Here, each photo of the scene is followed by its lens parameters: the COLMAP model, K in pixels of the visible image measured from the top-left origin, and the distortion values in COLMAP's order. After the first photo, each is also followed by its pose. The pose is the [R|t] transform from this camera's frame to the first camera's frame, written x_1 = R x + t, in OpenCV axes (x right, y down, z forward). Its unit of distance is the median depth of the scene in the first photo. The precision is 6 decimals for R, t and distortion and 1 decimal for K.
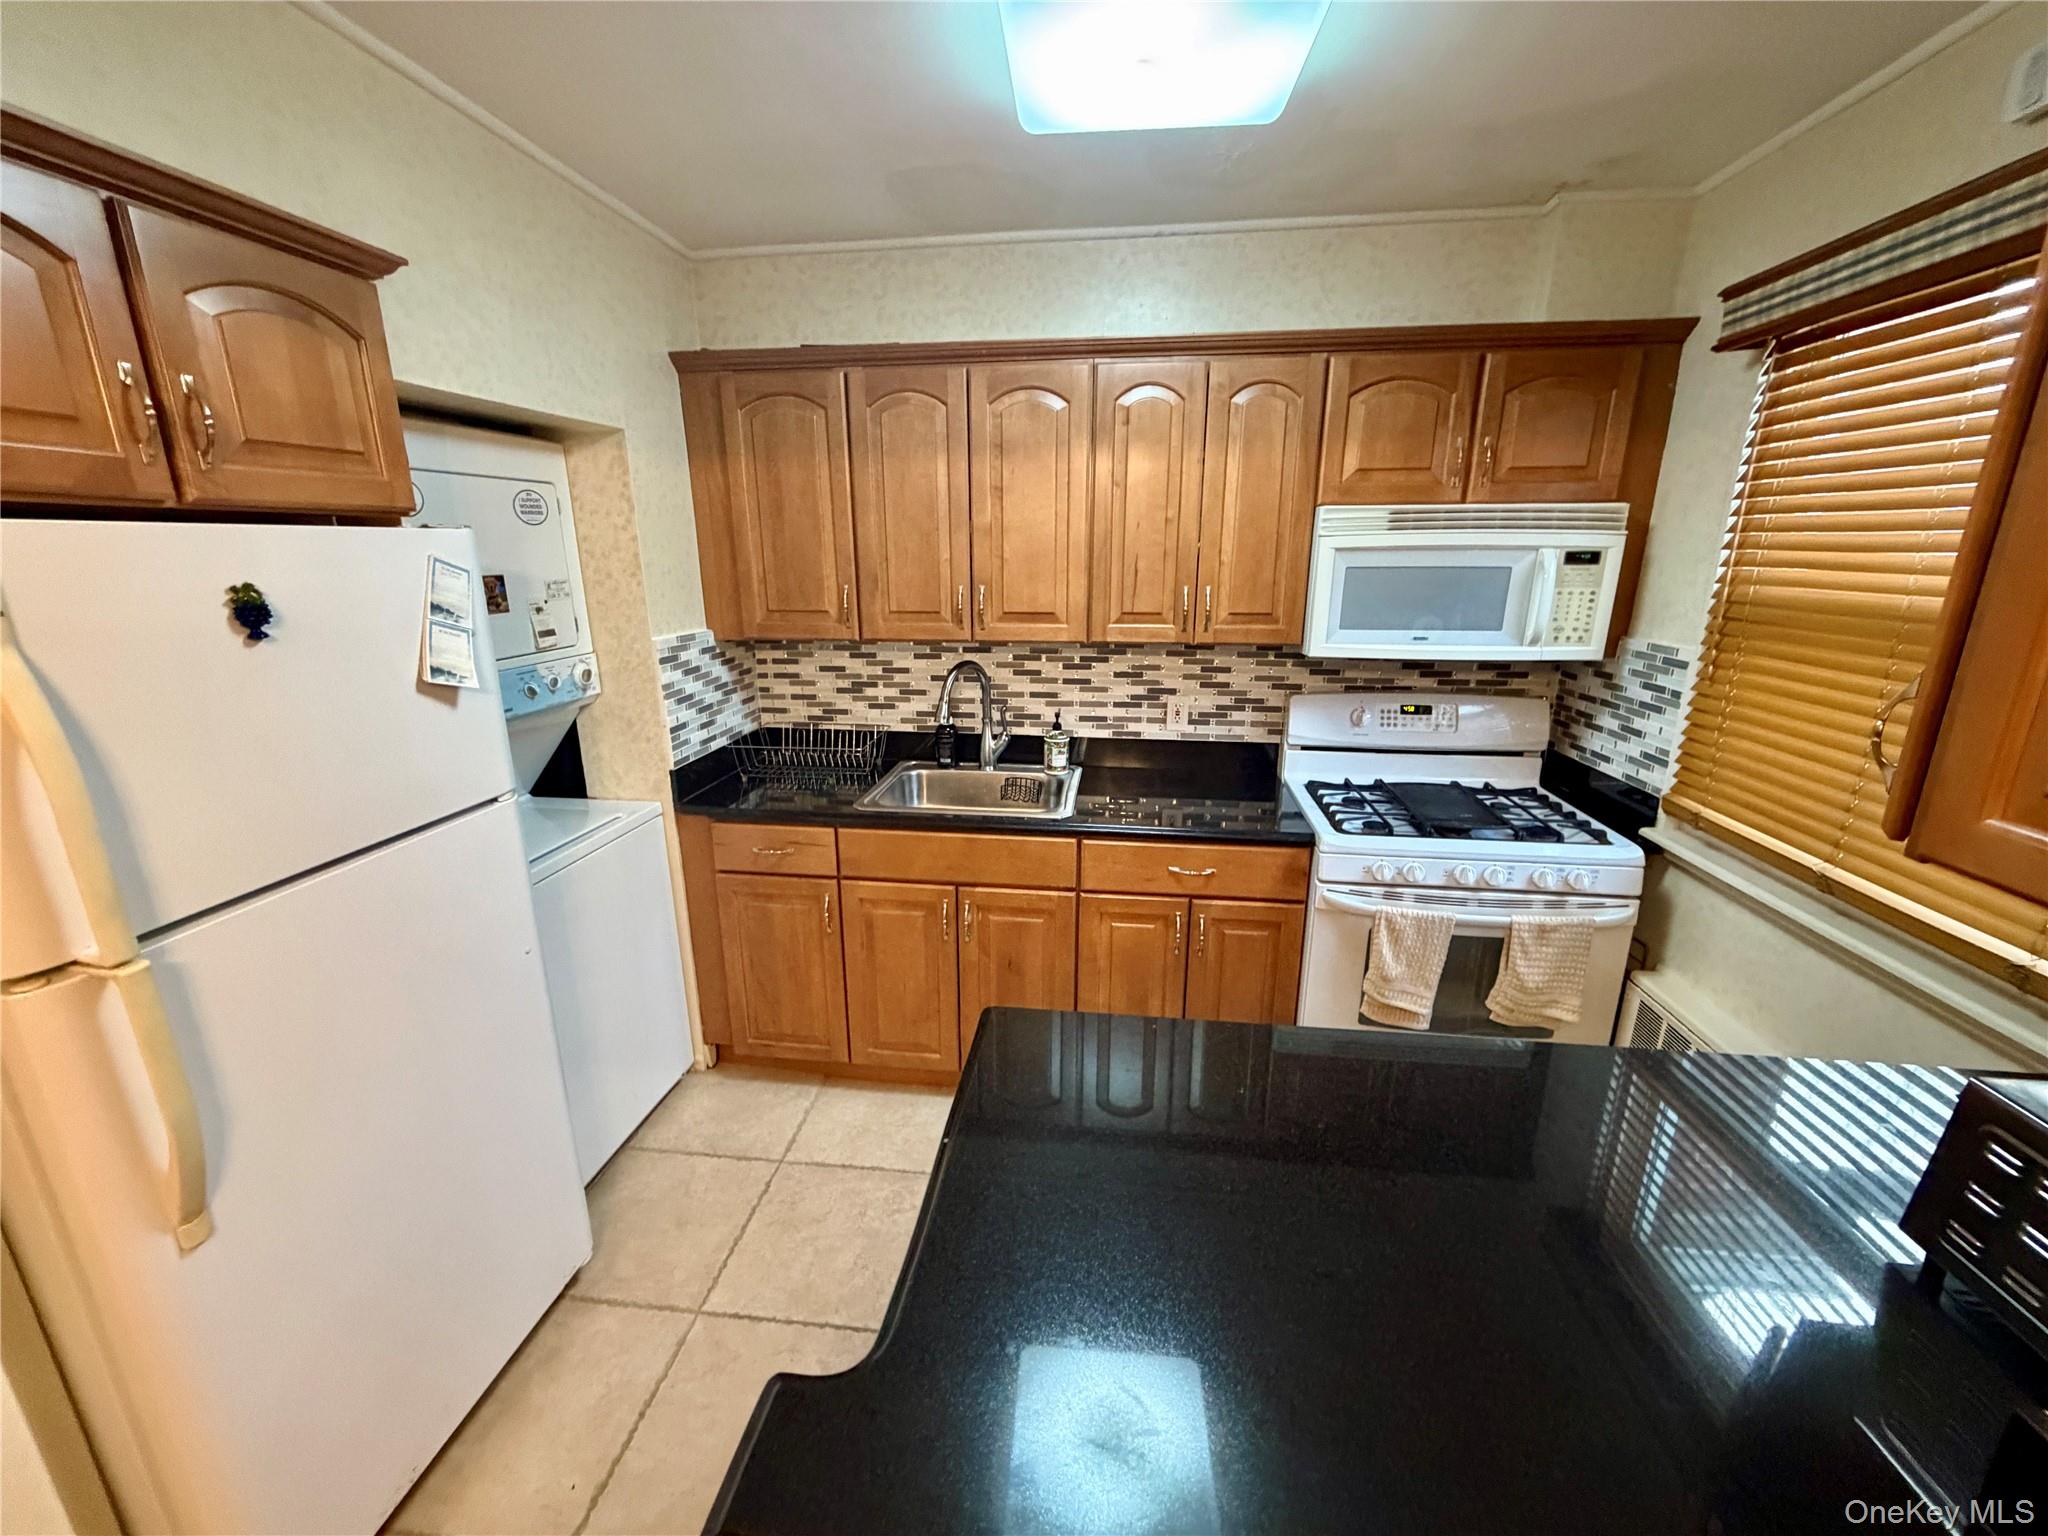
lens RADIAL K [[818.0, 0, 1018.0], [0, 818.0, 767.7], [0, 0, 1]] dist [-0.000439, 0.000079]
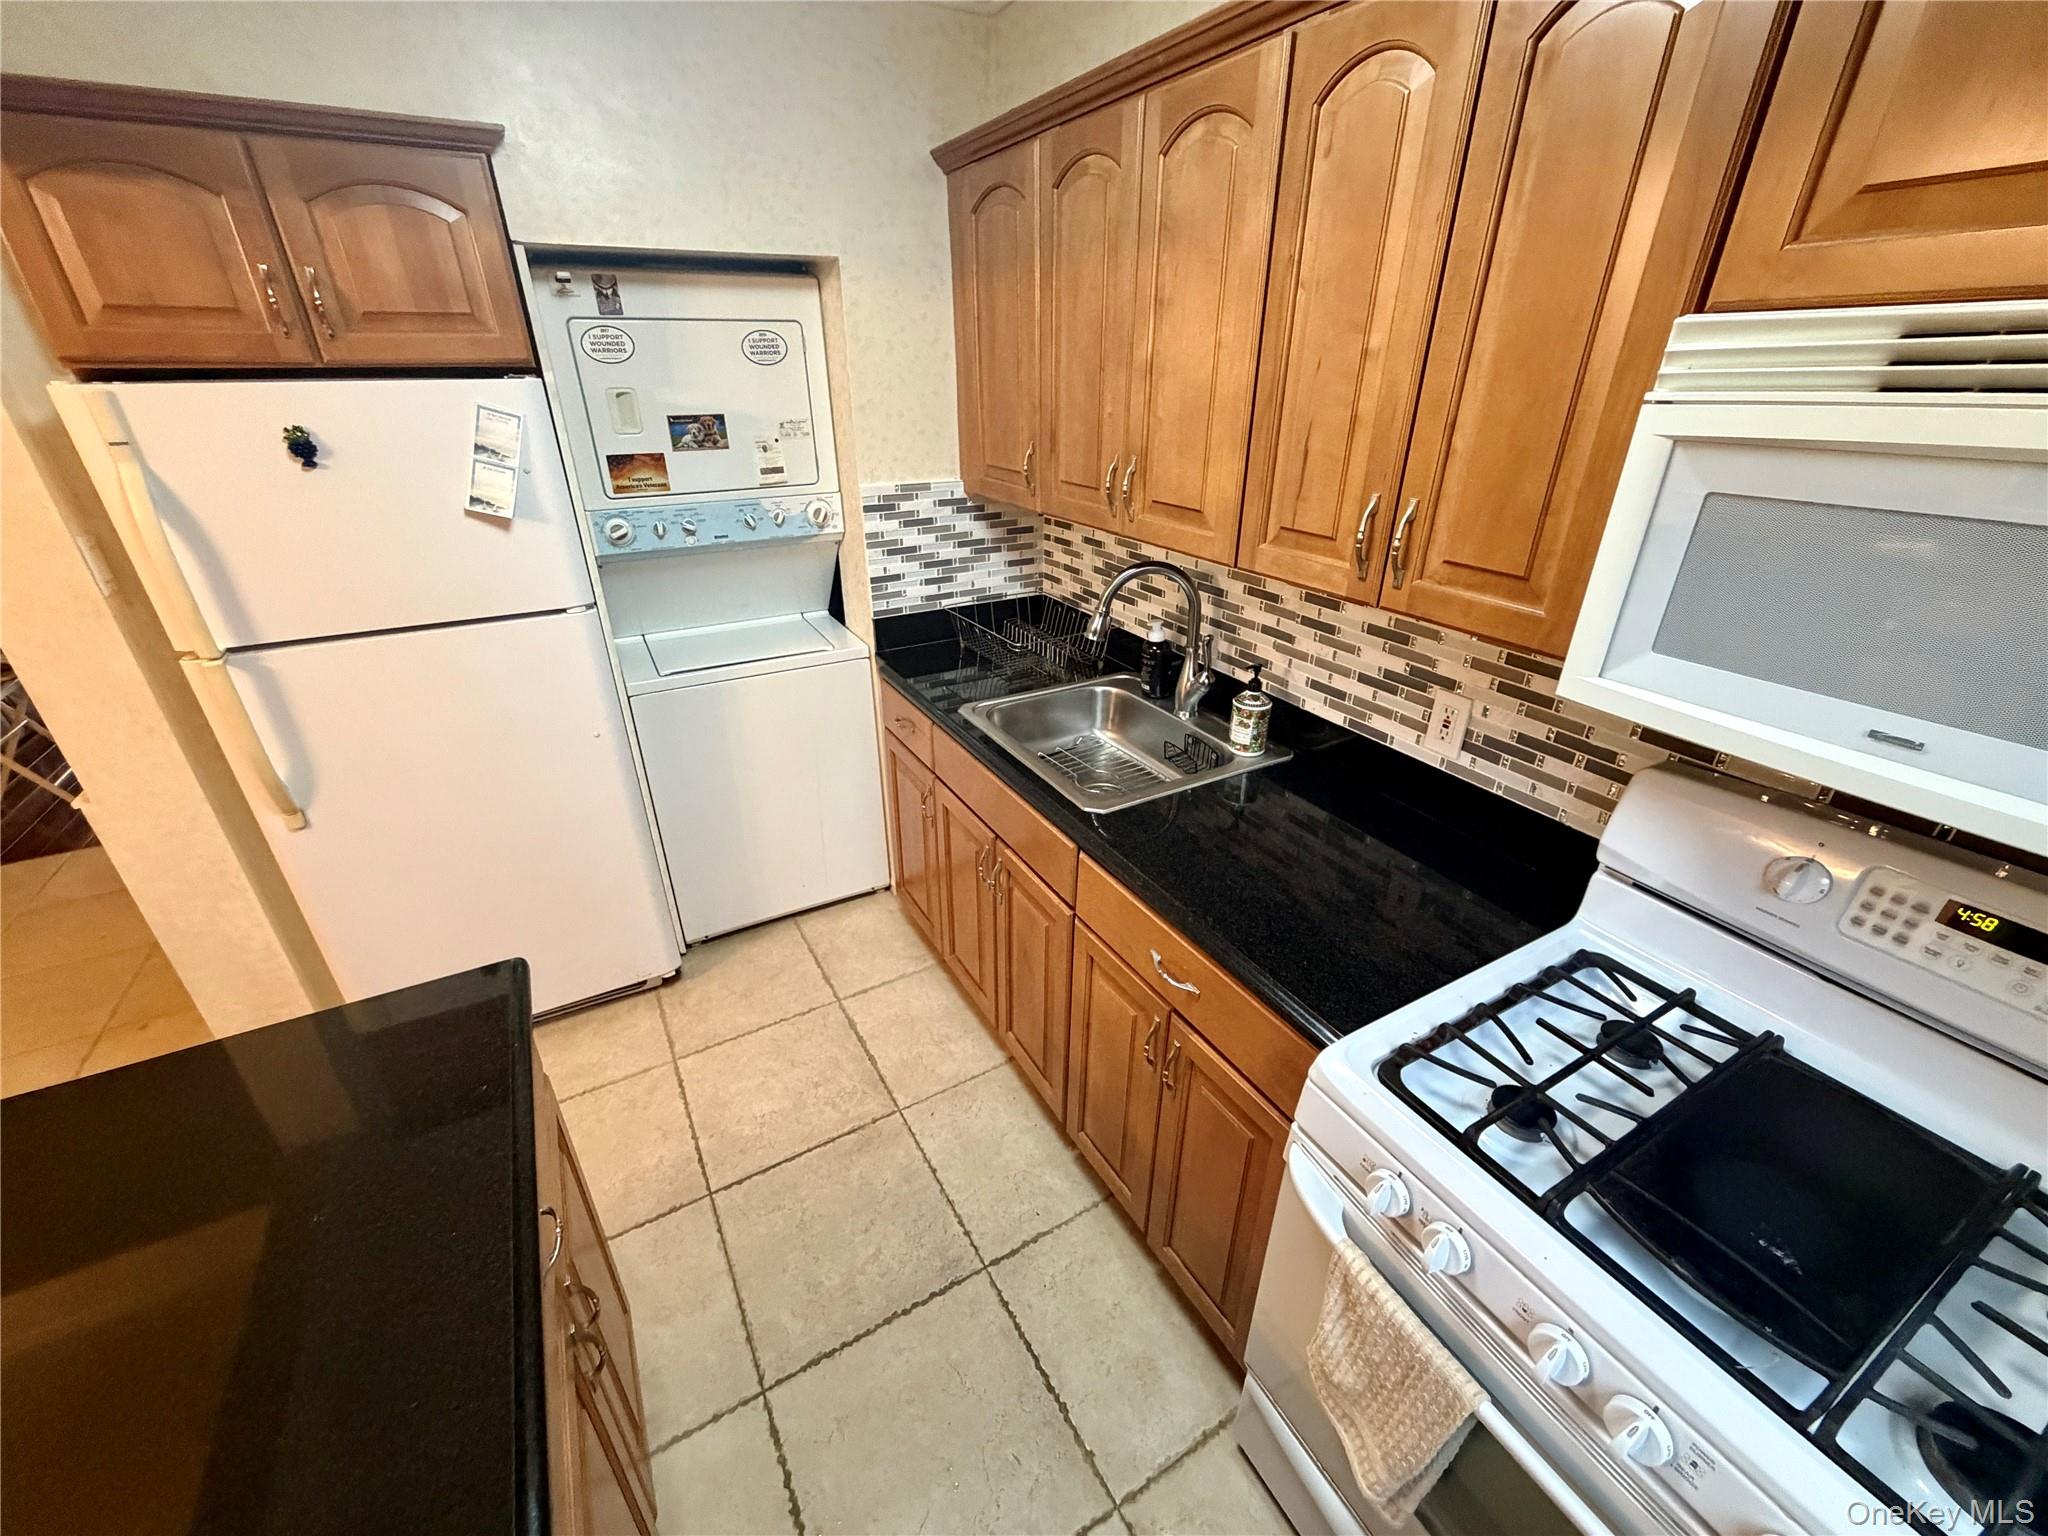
lens RADIAL K [[818.0, 0, 1020.7], [0, 818.0, 766.7], [0, 0, 1]] dist [-0.000439, 0.000079]
pose [[0.597849, 0.357033, -0.717707, 0.454828], [-0.208533, 0.933778, 0.290813, -0.148464], [0.774009, -0.024197, 0.632712, 0.450566]]
